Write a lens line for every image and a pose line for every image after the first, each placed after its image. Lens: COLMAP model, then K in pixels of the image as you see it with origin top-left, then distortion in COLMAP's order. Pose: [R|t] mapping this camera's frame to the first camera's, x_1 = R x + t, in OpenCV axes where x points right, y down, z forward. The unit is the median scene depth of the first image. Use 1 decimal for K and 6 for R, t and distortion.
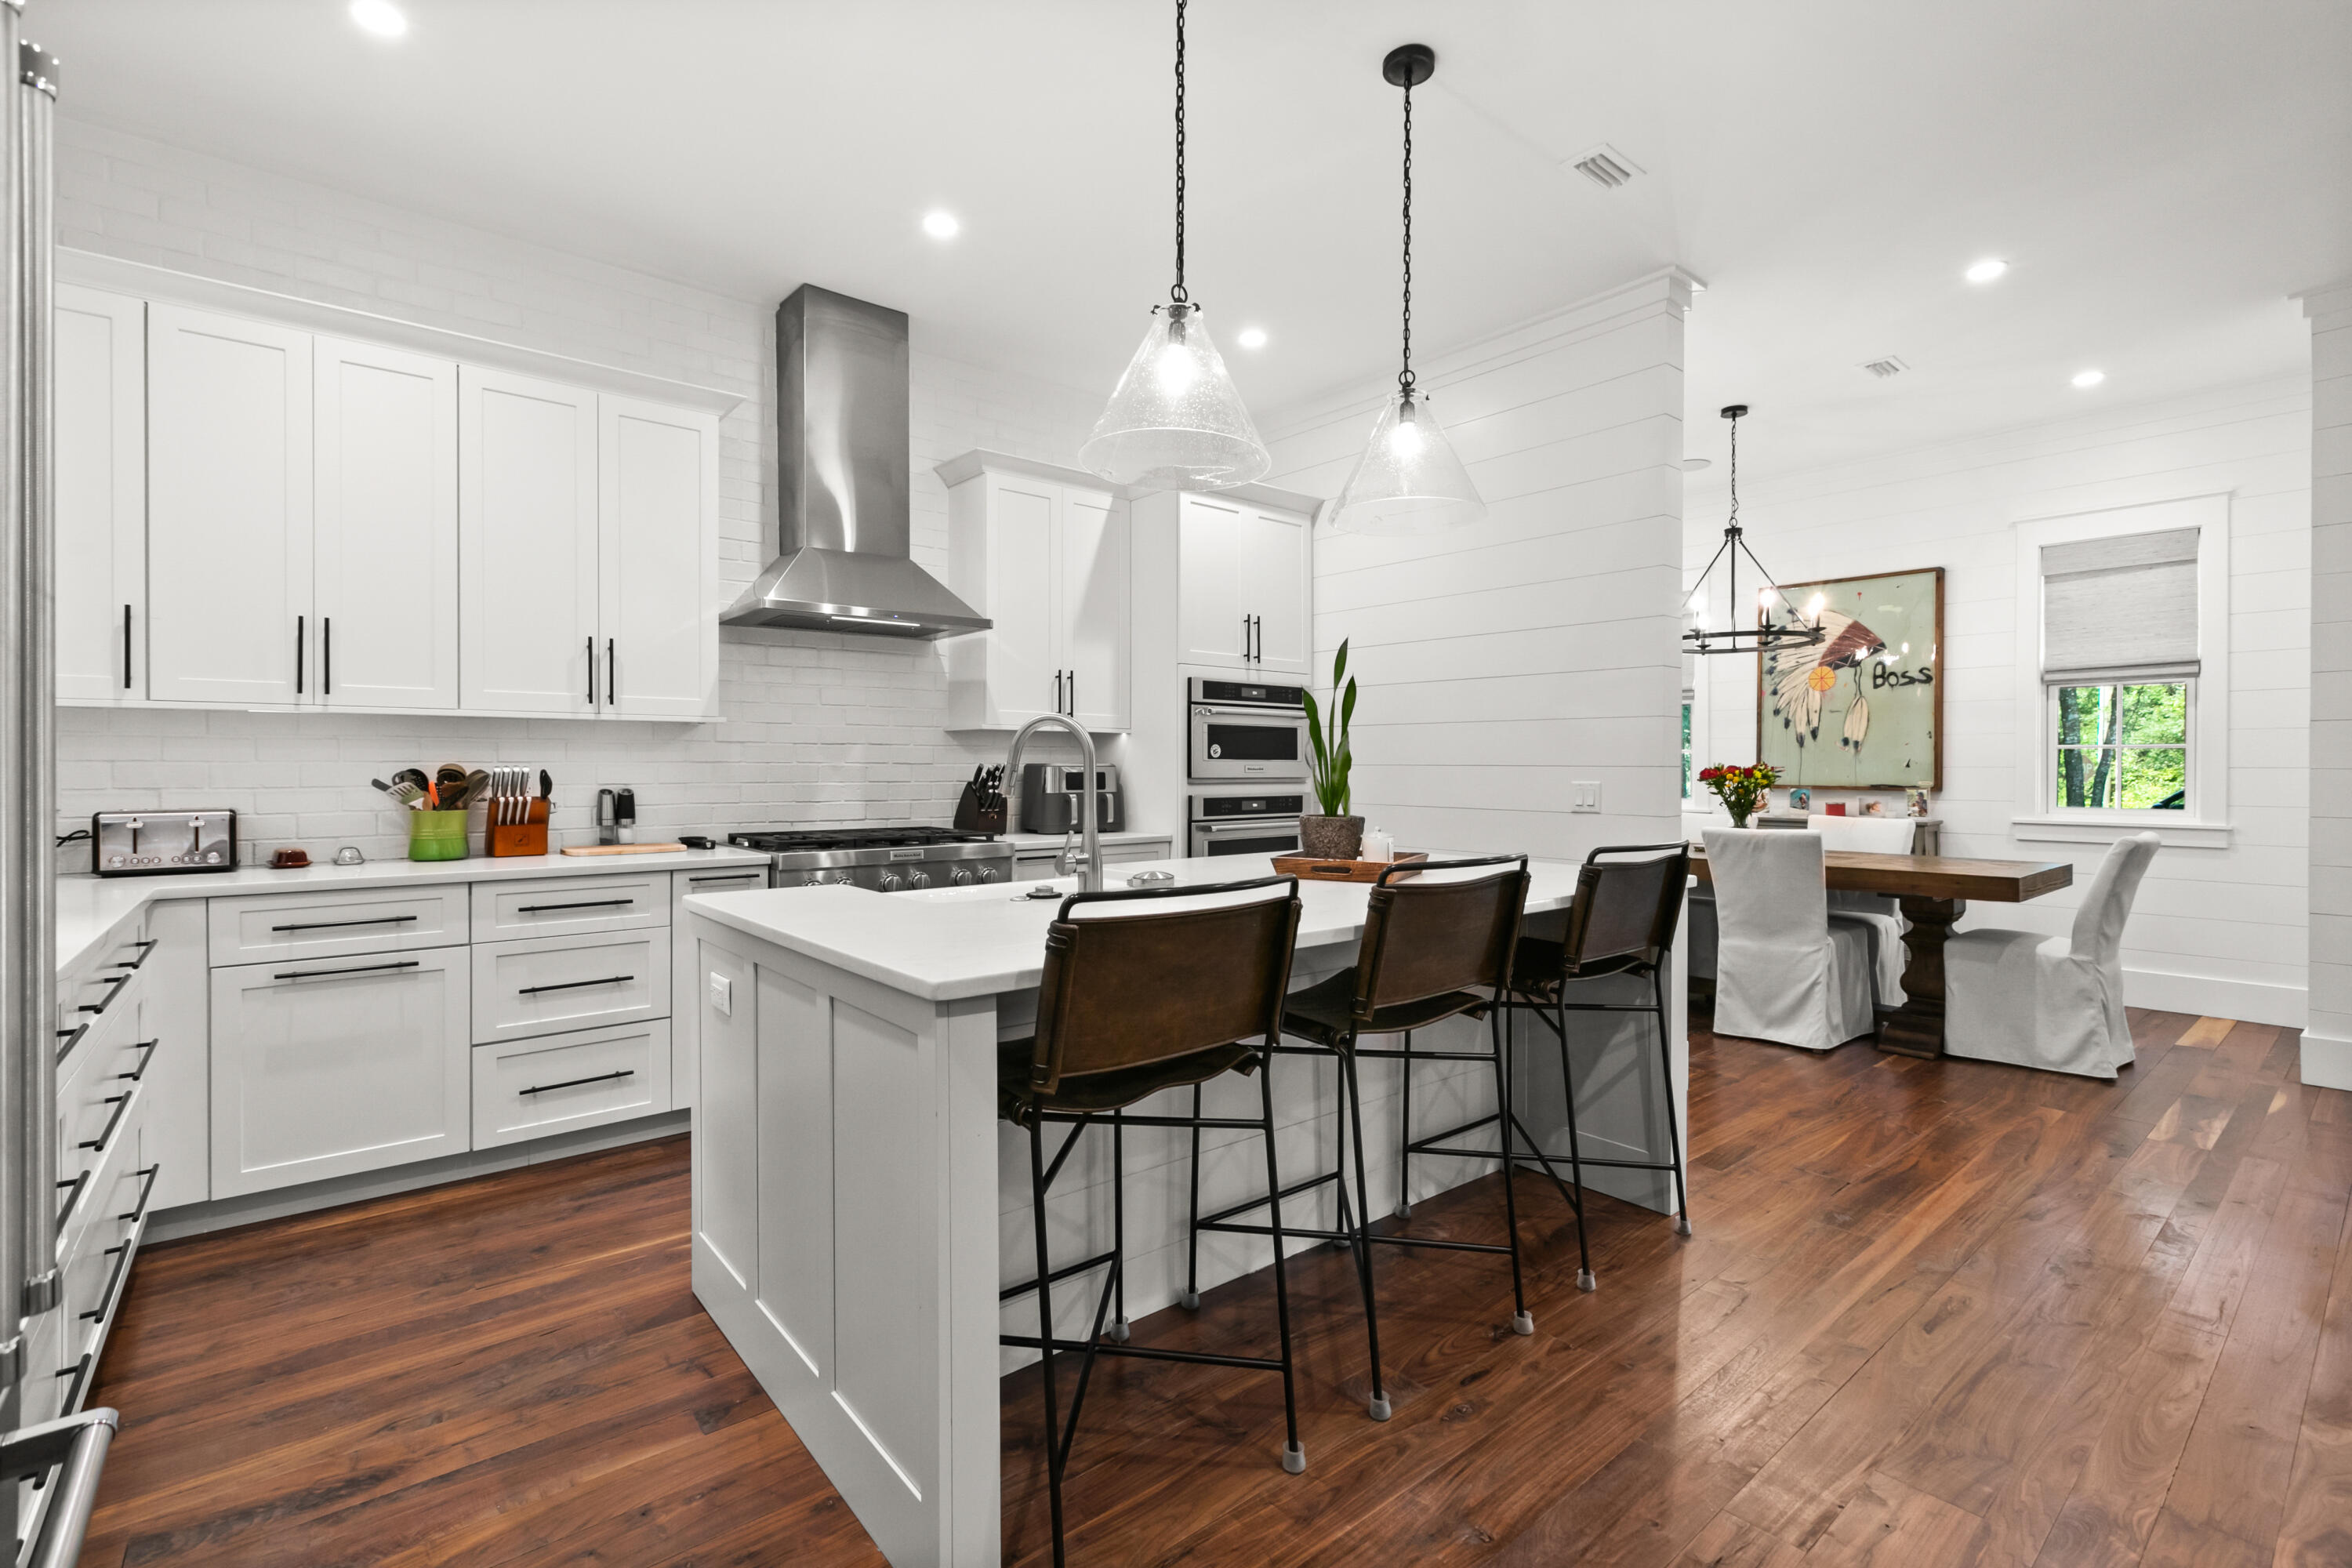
lens RADIAL K [[1075.8, 0, 1165.2], [0, 1075.8, 776.1], [0, 0, 1]] dist [0.000631, 0.000817]
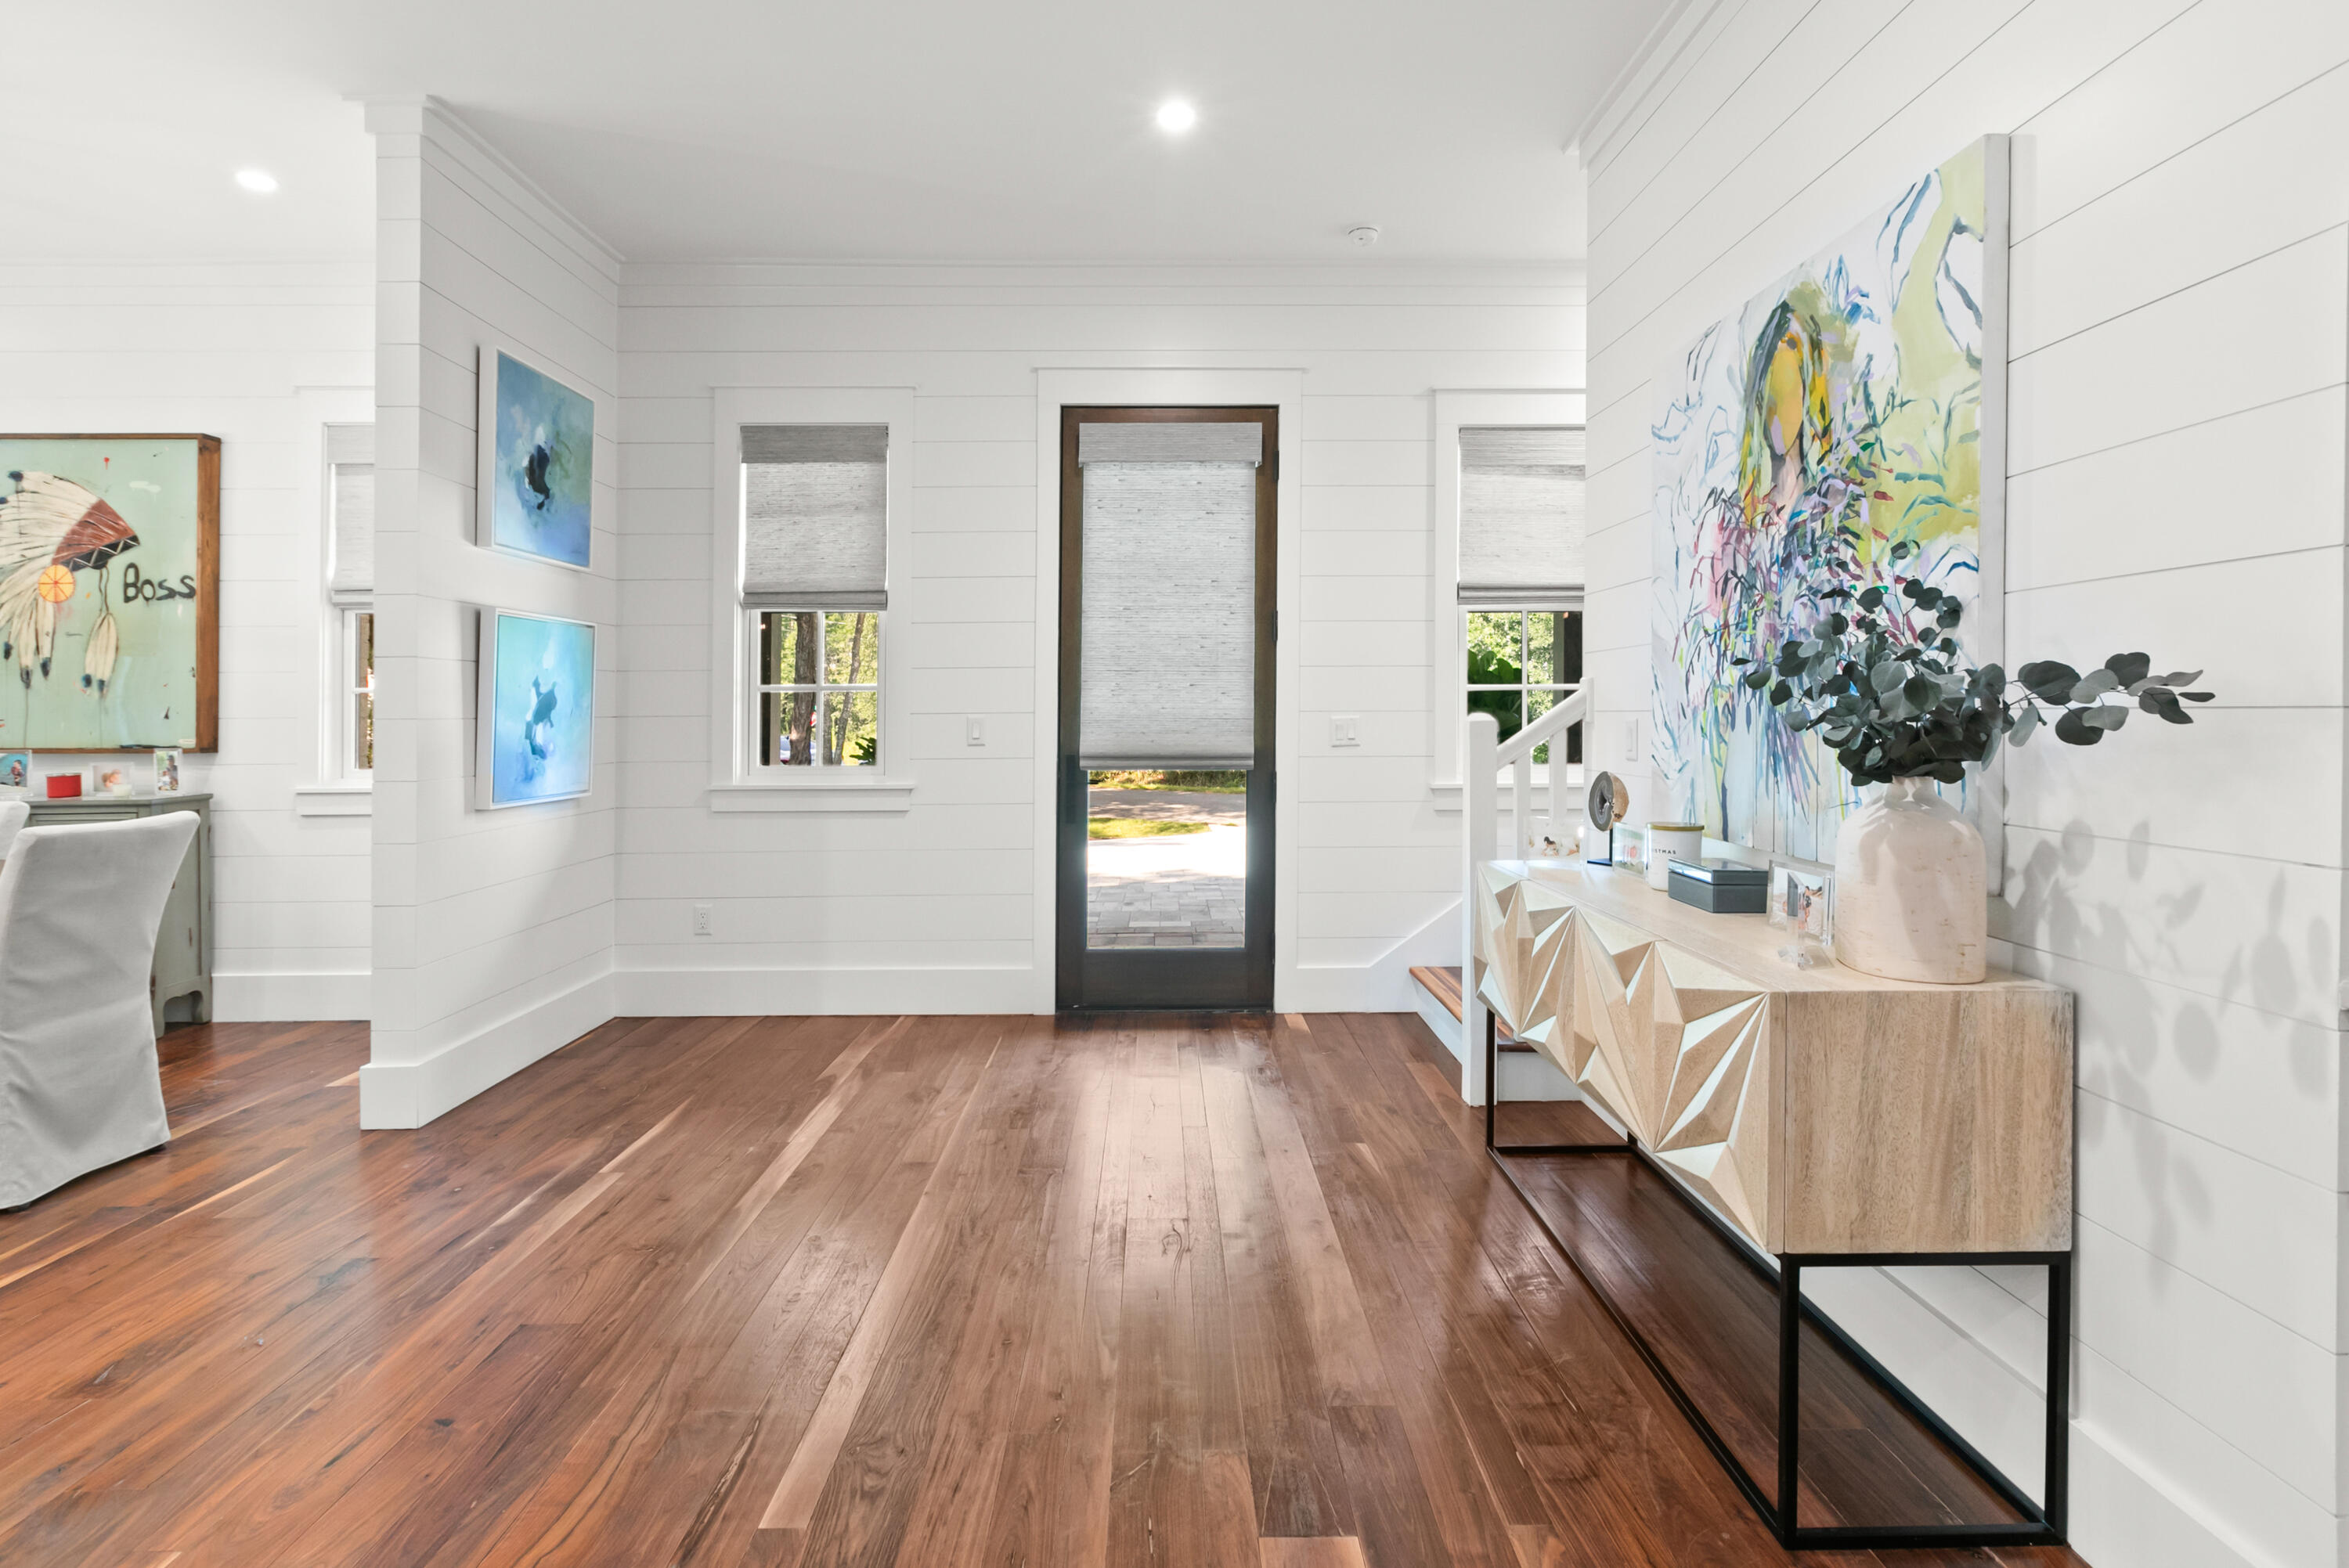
lens RADIAL K [[1173.2, 0, 1180.4], [0, 1173.2, 703.0], [0, 0, 1]] dist [0.000584, -0.000291]
pose [[0.639656, 0.000577, 0.768661, 0.537574], [0.011157, 0.999887, -0.010036, -0.003526], [-0.768580, 0.014995, 0.639578, 0.020690]]
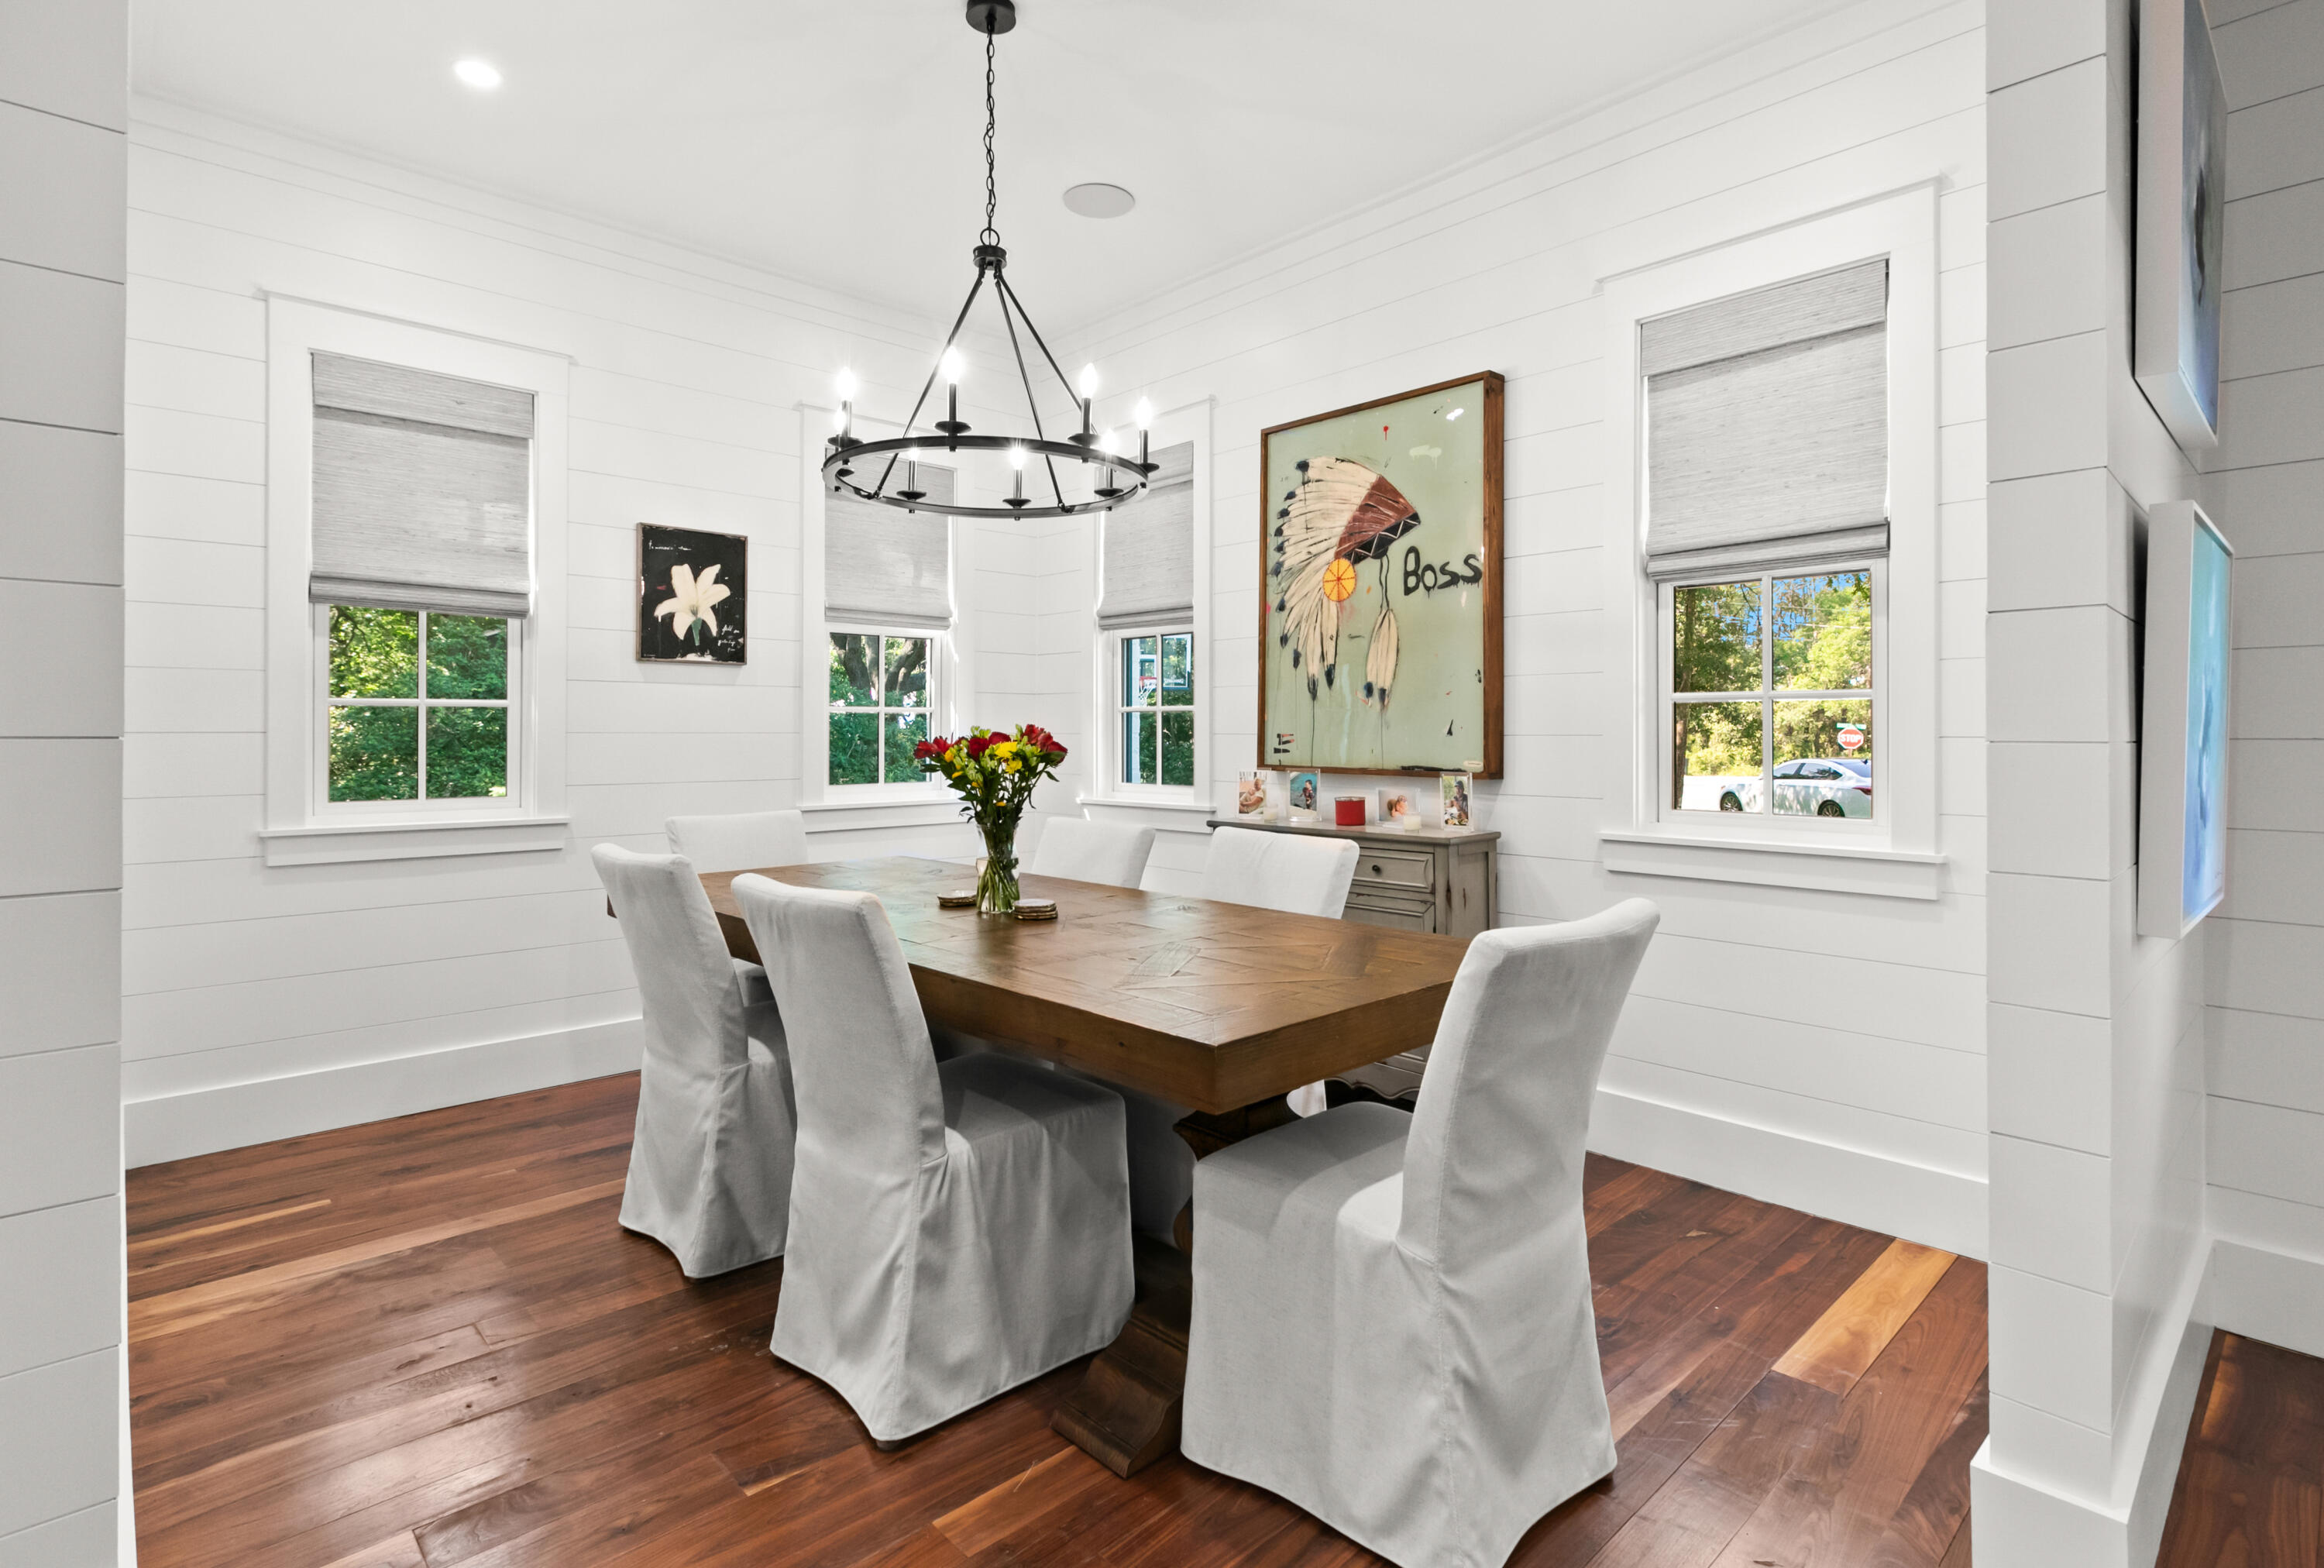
lens RADIAL K [[1161.5, 0, 1150.1], [0, 1161.5, 721.2], [0, 0, 1]] dist [0.011388, 0.000661]
pose [[0.998809, -0.002159, 0.048749, 0.516088], [0.002915, 0.999877, -0.015427, -0.006561], [-0.048709, 0.015551, 0.998692, 0.416489]]
